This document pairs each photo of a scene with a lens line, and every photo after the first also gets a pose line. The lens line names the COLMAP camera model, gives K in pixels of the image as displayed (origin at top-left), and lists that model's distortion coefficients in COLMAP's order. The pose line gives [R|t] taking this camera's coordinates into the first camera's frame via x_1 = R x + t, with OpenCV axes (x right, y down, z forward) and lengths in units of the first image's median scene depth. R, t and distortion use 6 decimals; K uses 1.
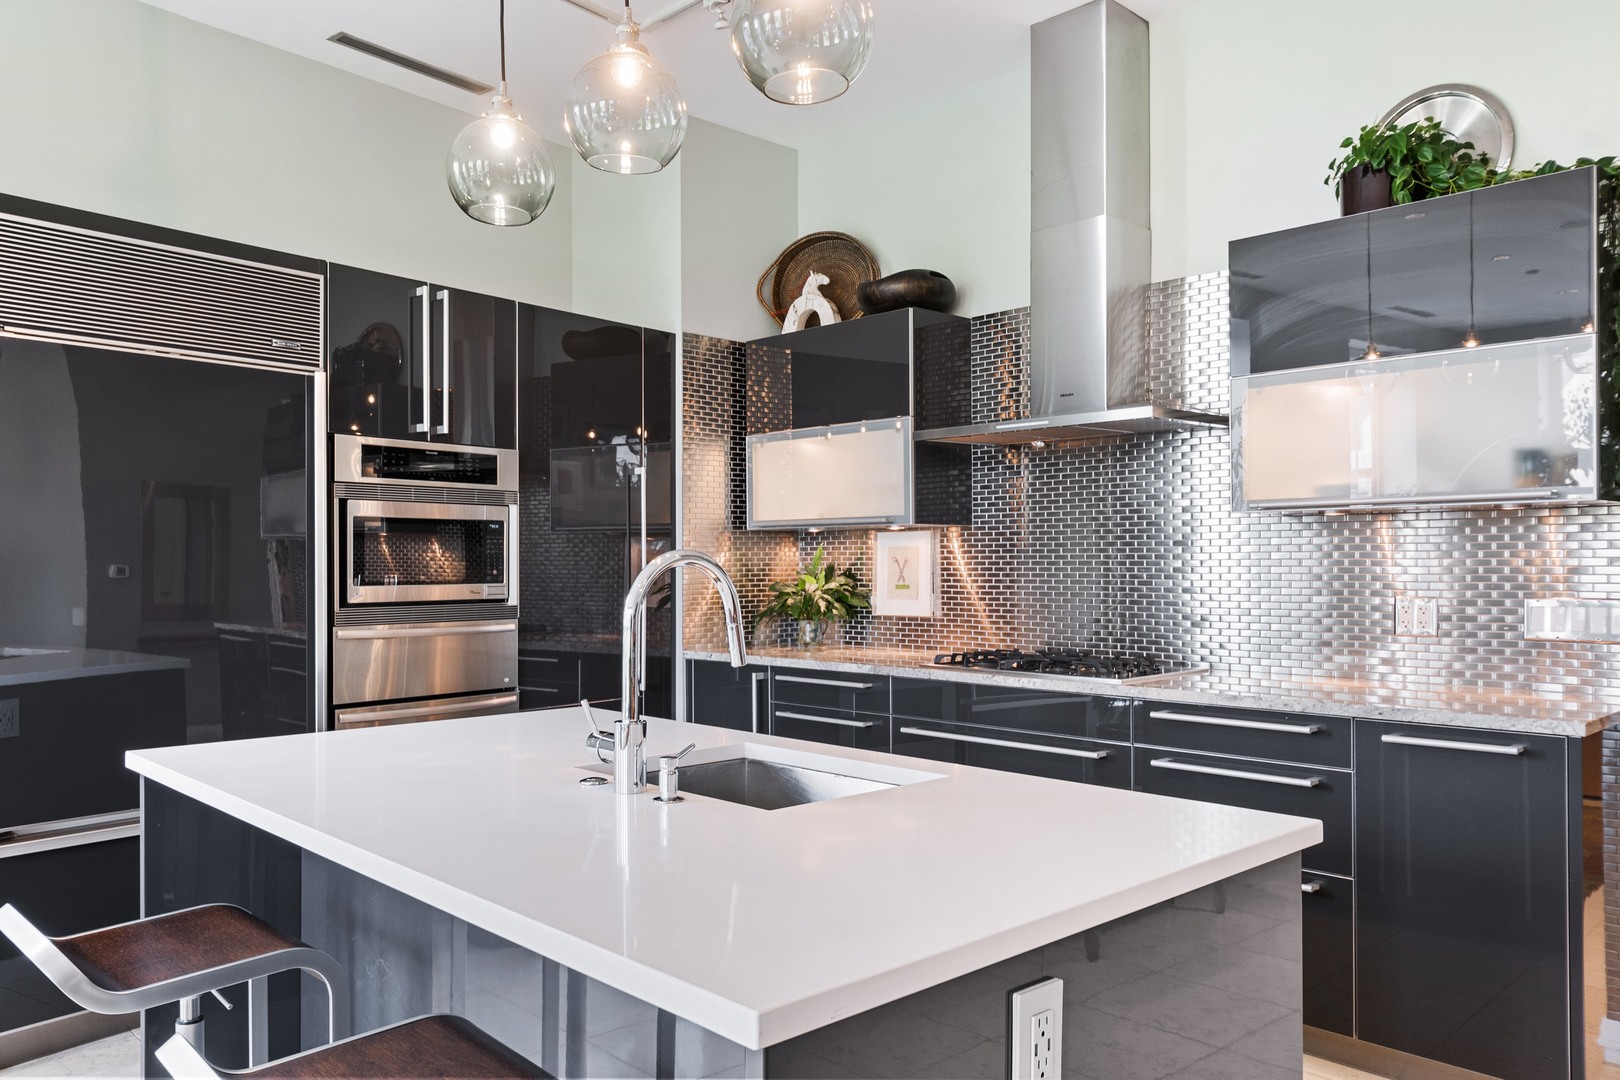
lens RADIAL K [[1191.9, 0, 797.3], [0, 1191.9, 562.0], [0, 0, 1]] dist [0.002129, -0.002690]
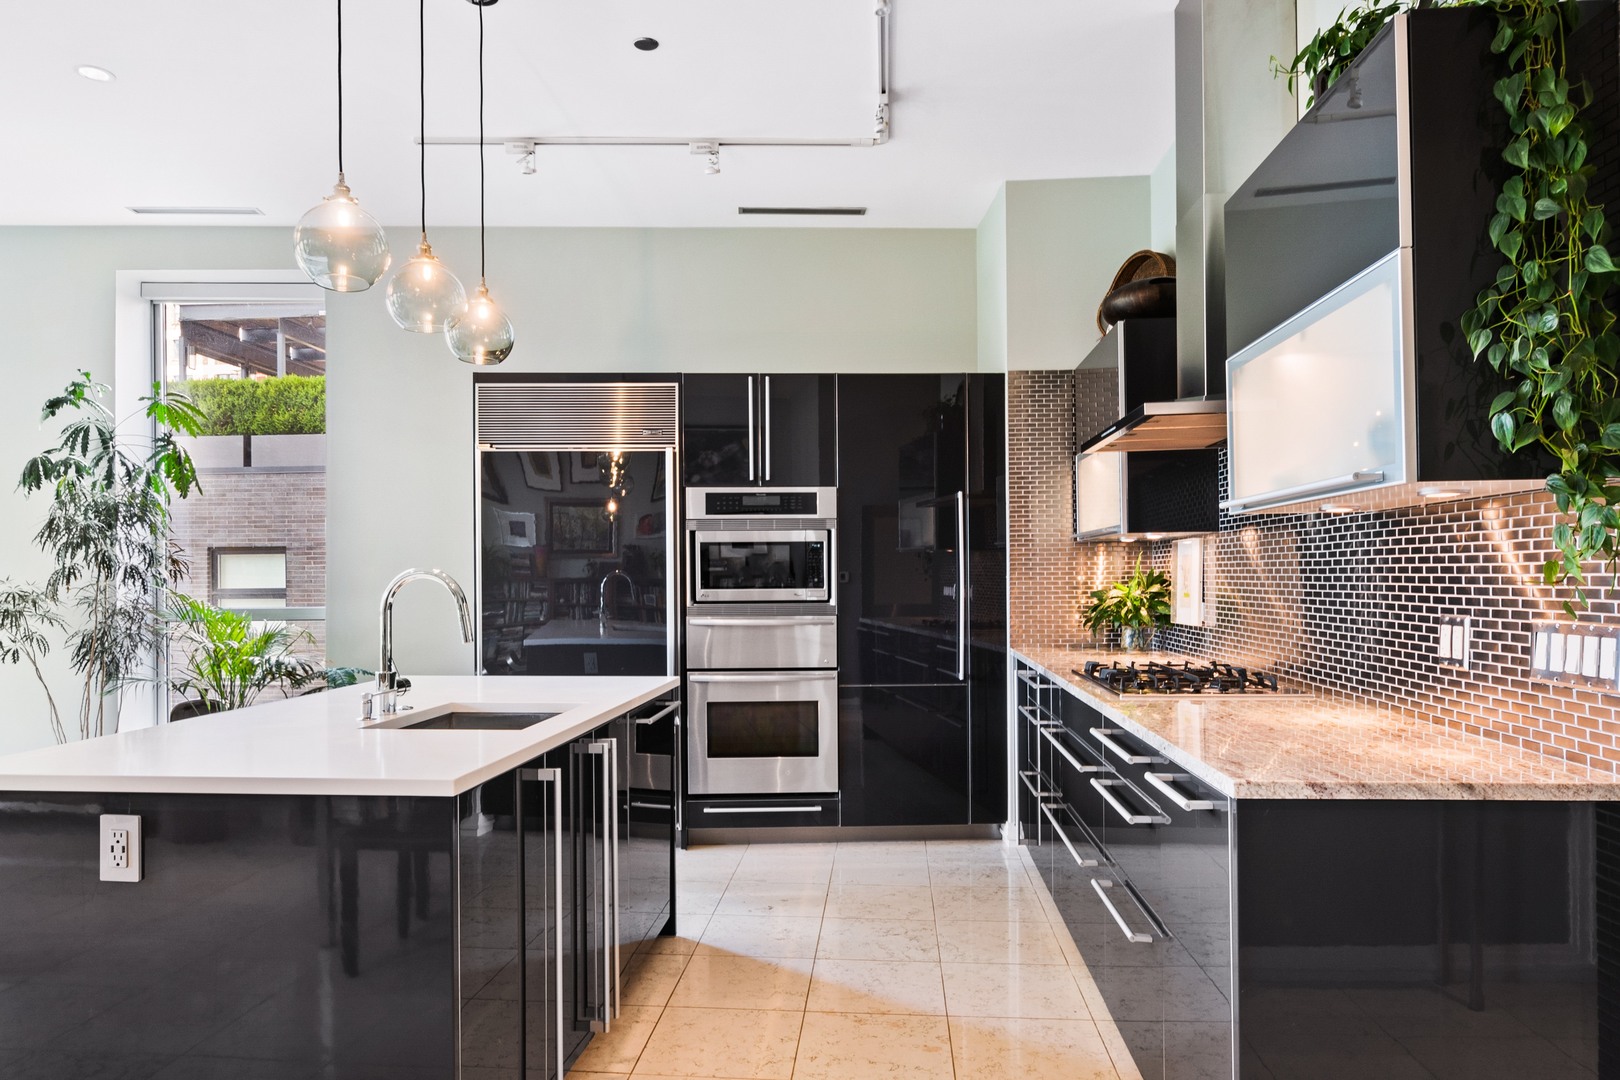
lens RADIAL K [[1042.1, 0, 812.8], [0, 1042.1, 569.1], [0, 0, 1]] dist [-0.003277, -0.001076]
pose [[0.665794, -0.006103, -0.746111, 0.673516], [0.006006, 0.999978, -0.002819, -0.000463], [0.746111, -0.002604, 0.665816, 0.242276]]
